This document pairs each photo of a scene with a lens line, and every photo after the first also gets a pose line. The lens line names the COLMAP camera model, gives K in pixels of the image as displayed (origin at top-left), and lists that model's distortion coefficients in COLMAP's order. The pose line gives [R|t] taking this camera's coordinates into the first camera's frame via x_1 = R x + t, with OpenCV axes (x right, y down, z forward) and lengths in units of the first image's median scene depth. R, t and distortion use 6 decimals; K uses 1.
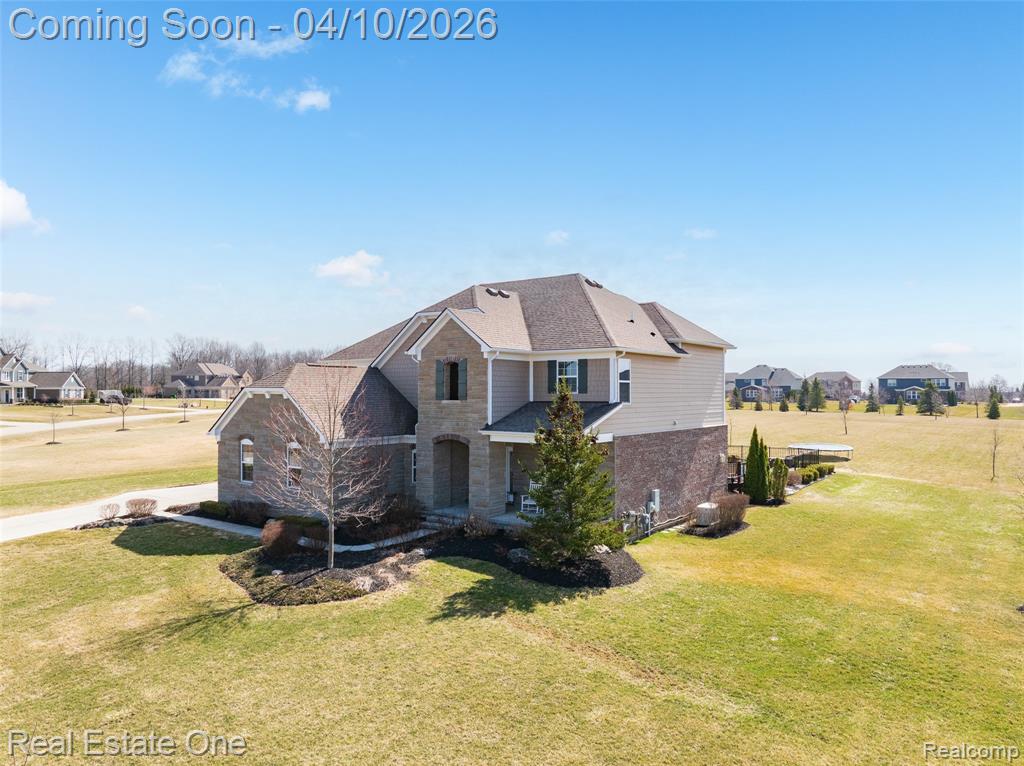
lens RADIAL K [[720.6, 0, 513.7], [0, 720.6, 394.9], [0, 0, 1]] dist [-0.016493, -0.004634]
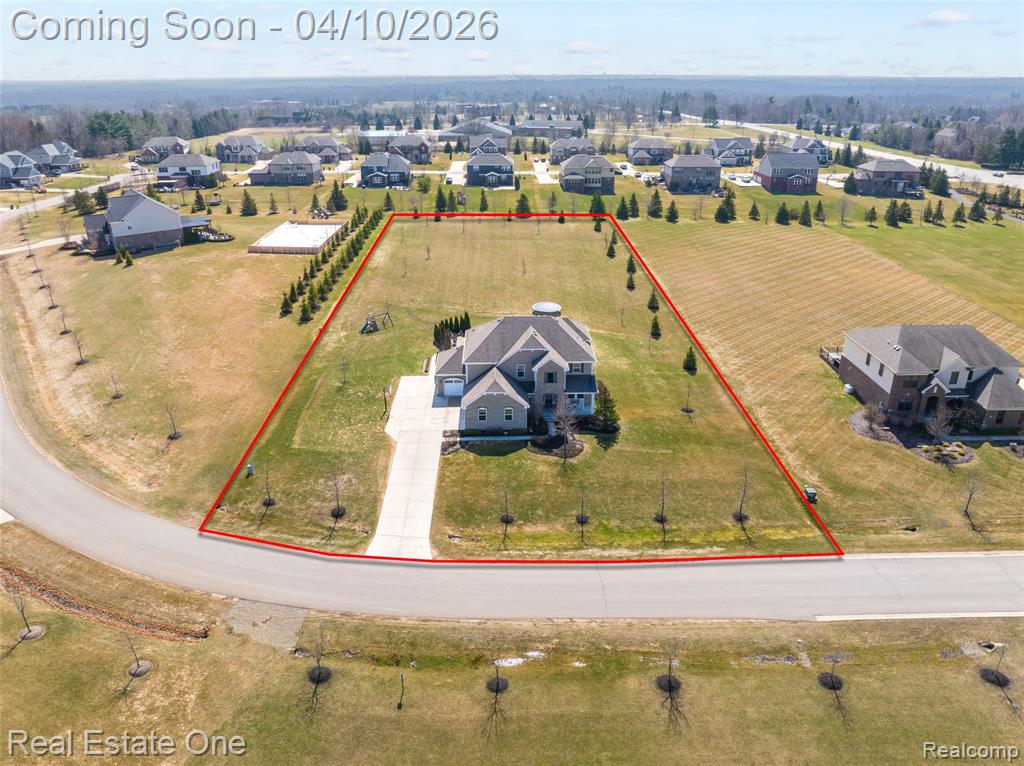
lens RADIAL K [[720.6, 0, 513.7], [0, 720.6, 394.9], [0, 0, 1]] dist [-0.016493, -0.004634]
pose [[0.784762, -0.256160, 0.564385, -2.020613], [-0.000691, 0.910235, 0.414092, -1.263358], [-0.619797, -0.325354, 0.714141, -1.201262]]
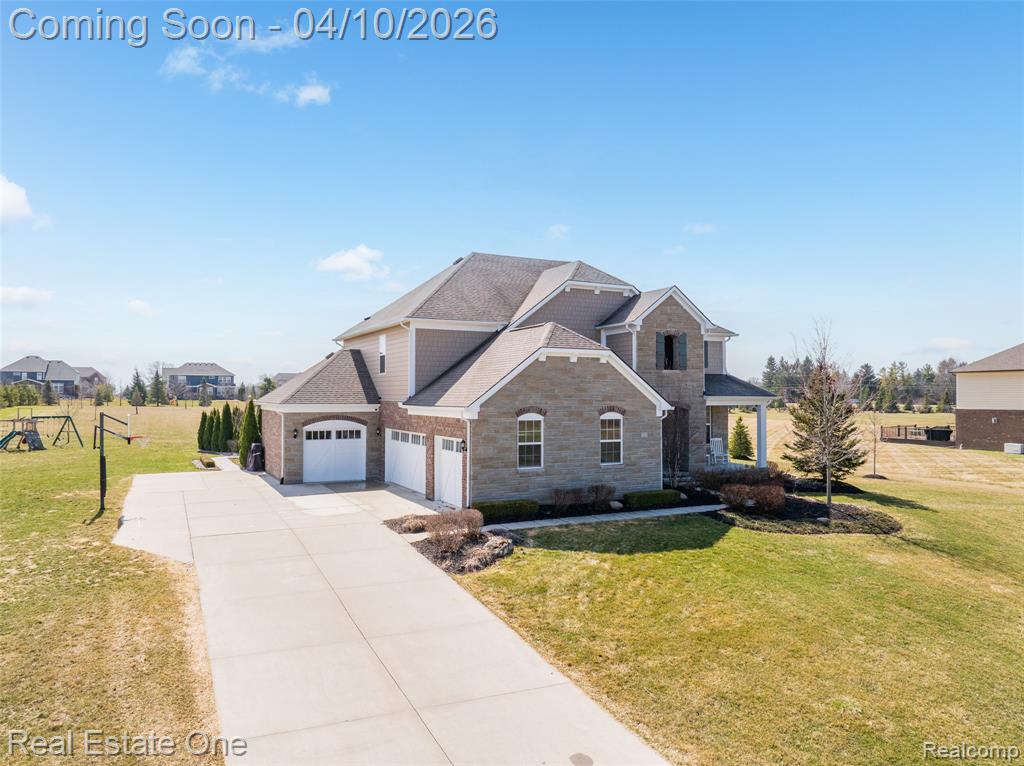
lens RADIAL K [[720.6, 0, 513.7], [0, 720.6, 394.9], [0, 0, 1]] dist [-0.016493, -0.004634]
pose [[0.450968, 0.000035, 0.892540, -1.151463], [0.001063, 0.999999, -0.000577, 0.044718], [-0.892540, 0.001209, 0.450967, 0.710343]]
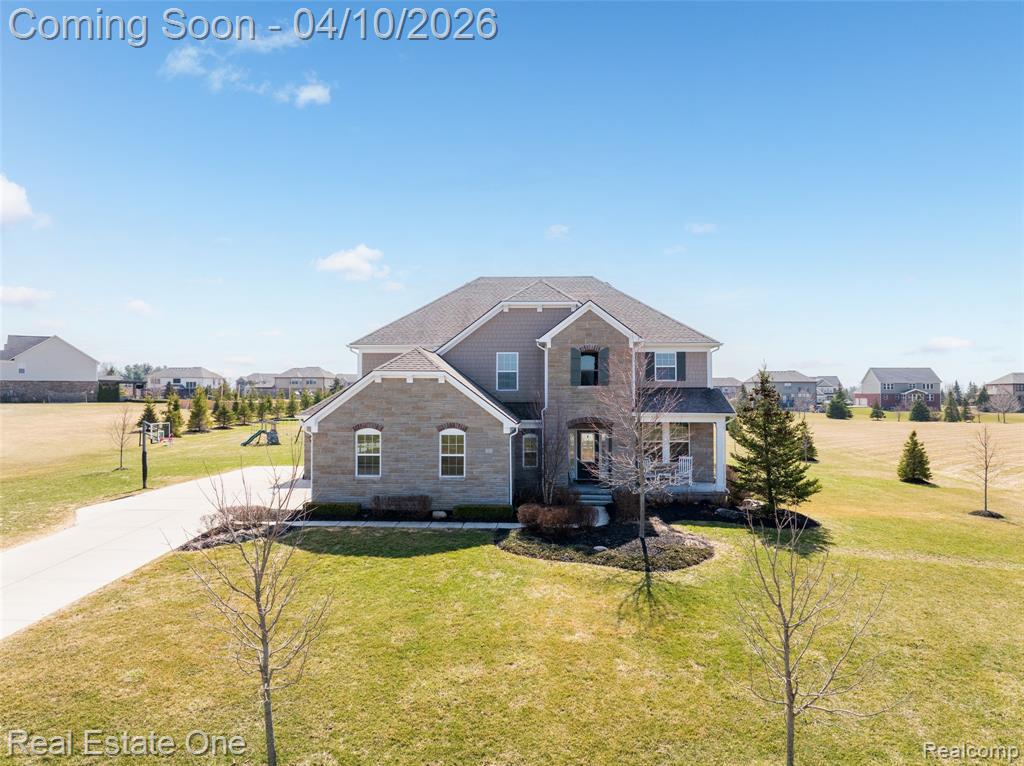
lens RADIAL K [[719.1, 0, 512.0], [0, 719.1, 383.0], [0, 0, 1]] dist [-0.039351, -0.000474]
pose [[0.834376, 0.010575, 0.551094, -0.765063], [0.000956, 0.999787, -0.020631, 0.024999], [-0.551194, 0.017741, 0.834188, 0.165062]]
